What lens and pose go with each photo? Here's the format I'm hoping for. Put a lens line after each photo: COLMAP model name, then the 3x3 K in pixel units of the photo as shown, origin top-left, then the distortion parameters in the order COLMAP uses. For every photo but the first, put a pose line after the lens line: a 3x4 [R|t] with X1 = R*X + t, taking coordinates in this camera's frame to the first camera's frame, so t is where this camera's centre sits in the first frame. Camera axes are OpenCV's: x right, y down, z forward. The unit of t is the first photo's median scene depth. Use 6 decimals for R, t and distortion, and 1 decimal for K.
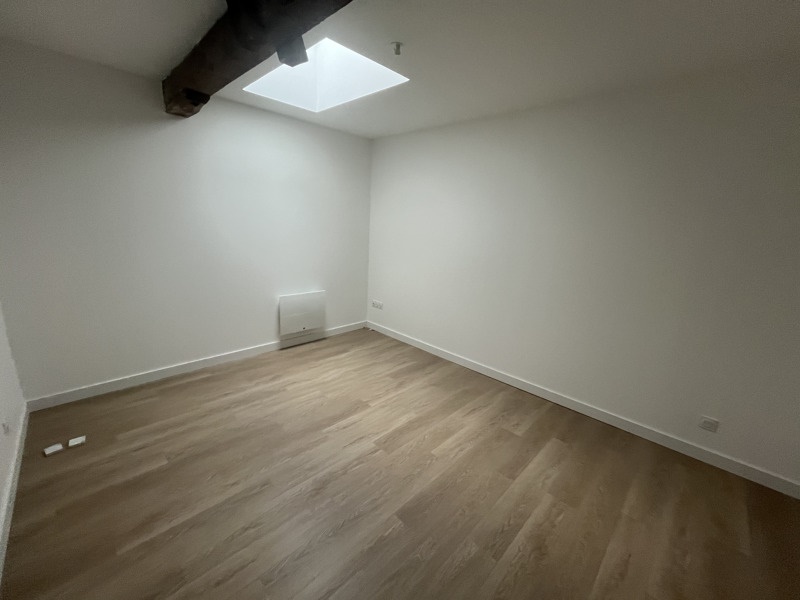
lens RADIAL K [[323.4, 0, 398.1], [0, 323.4, 300.7], [0, 0, 1]] dist [-0.003366, 0.000143]
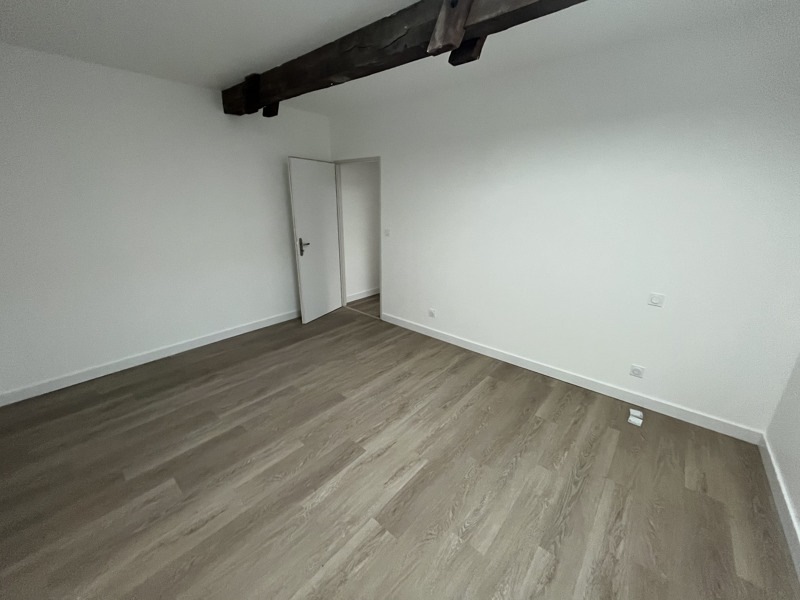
lens RADIAL K [[323.4, 0, 400.1], [0, 323.4, 301.6], [0, 0, 1]] dist [-0.003366, 0.000143]
pose [[-0.995357, -0.028604, -0.091902, -0.081325], [-0.072899, 0.847501, 0.525764, -0.412523], [0.062849, 0.530023, -0.845651, 1.612715]]
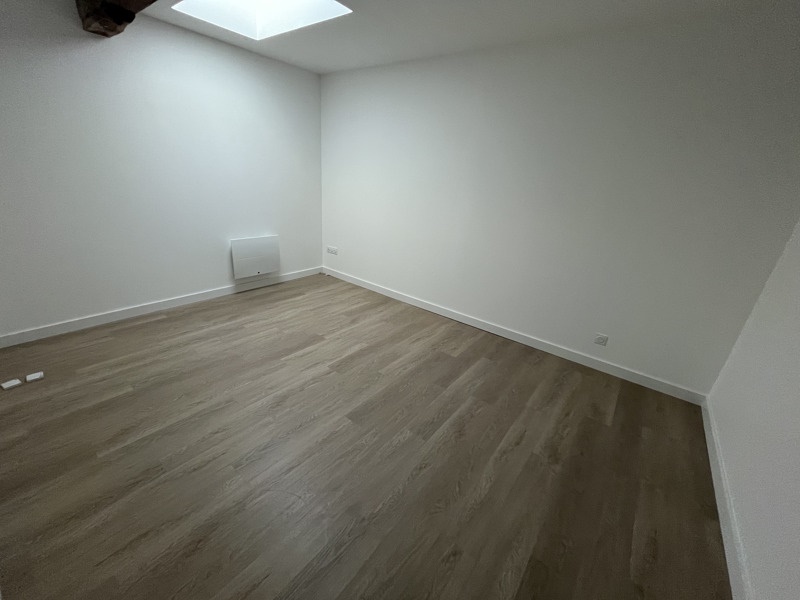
lens RADIAL K [[323.4, 0, 397.9], [0, 323.4, 300.7], [0, 0, 1]] dist [-0.003366, 0.000143]
pose [[0.993061, -0.021563, 0.115606, 0.043220], [0.004970, 0.989864, 0.141935, 0.053526], [-0.117495, -0.140375, 0.983102, -0.112747]]
